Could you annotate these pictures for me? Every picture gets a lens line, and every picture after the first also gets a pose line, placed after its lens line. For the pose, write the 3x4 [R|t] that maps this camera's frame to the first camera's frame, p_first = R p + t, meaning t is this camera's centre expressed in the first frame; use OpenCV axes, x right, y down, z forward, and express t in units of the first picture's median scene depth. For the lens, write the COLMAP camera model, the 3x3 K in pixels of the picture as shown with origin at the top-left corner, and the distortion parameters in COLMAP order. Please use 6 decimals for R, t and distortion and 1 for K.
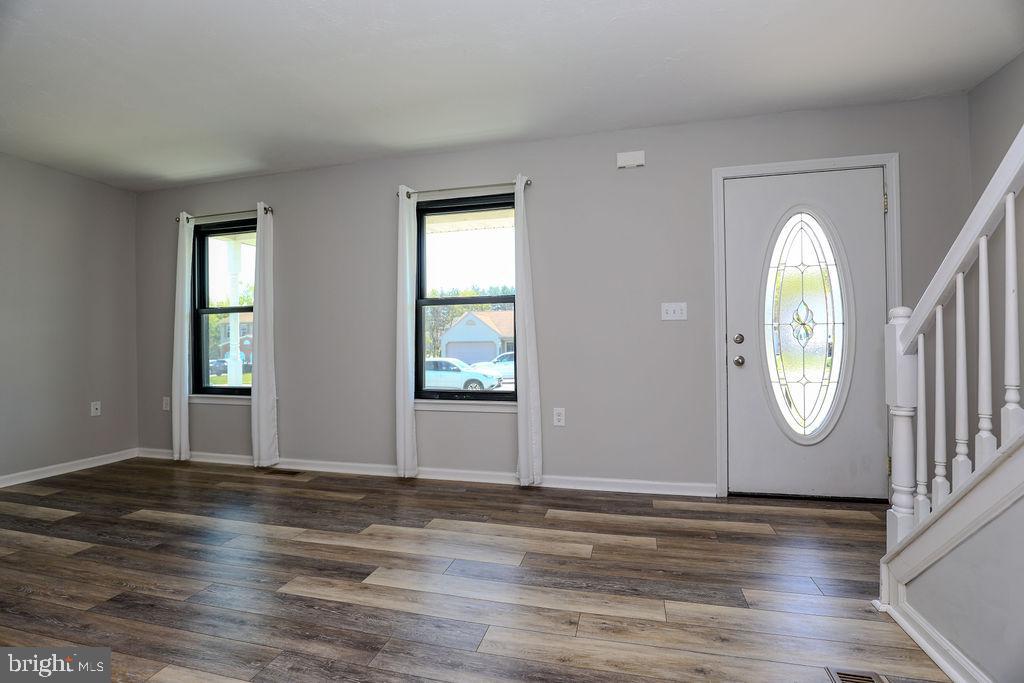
lens RADIAL K [[466.3, 0, 516.7], [0, 466.3, 341.7], [0, 0, 1]] dist [-0.027921, 0.001144]
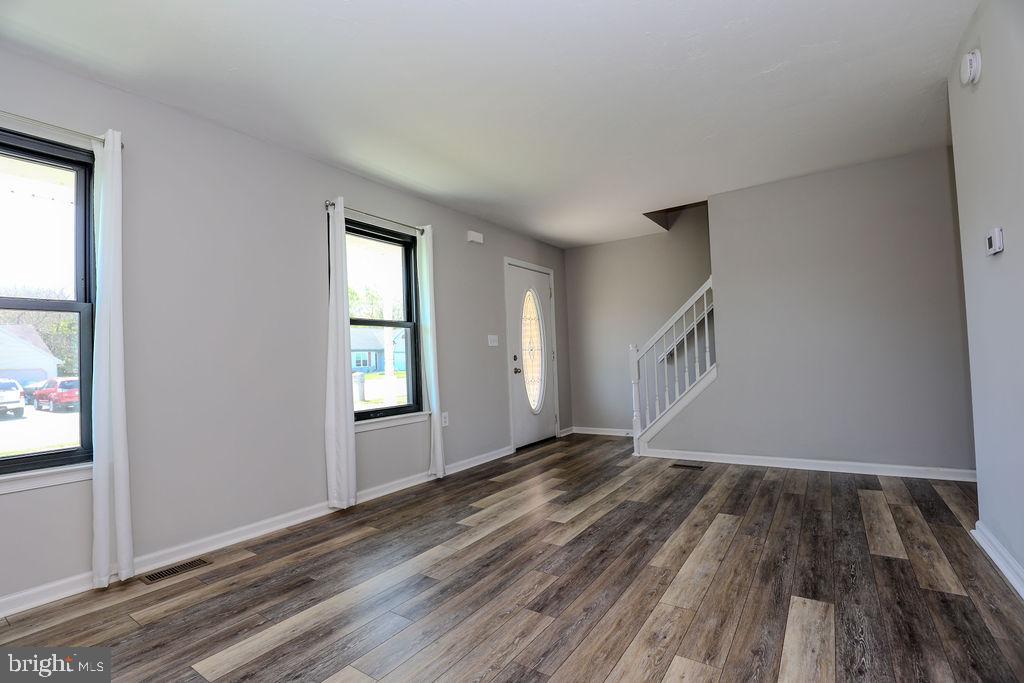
lens RADIAL K [[453.4, 0, 519.2], [0, 453.4, 341.6], [0, 0, 1]] dist [-0.025161, 0.008638]
pose [[0.349207, 0.034427, 0.936413, -1.141153], [0.024809, 0.998635, -0.045967, 0.011045], [-0.936717, 0.039283, 0.347876, 0.409789]]
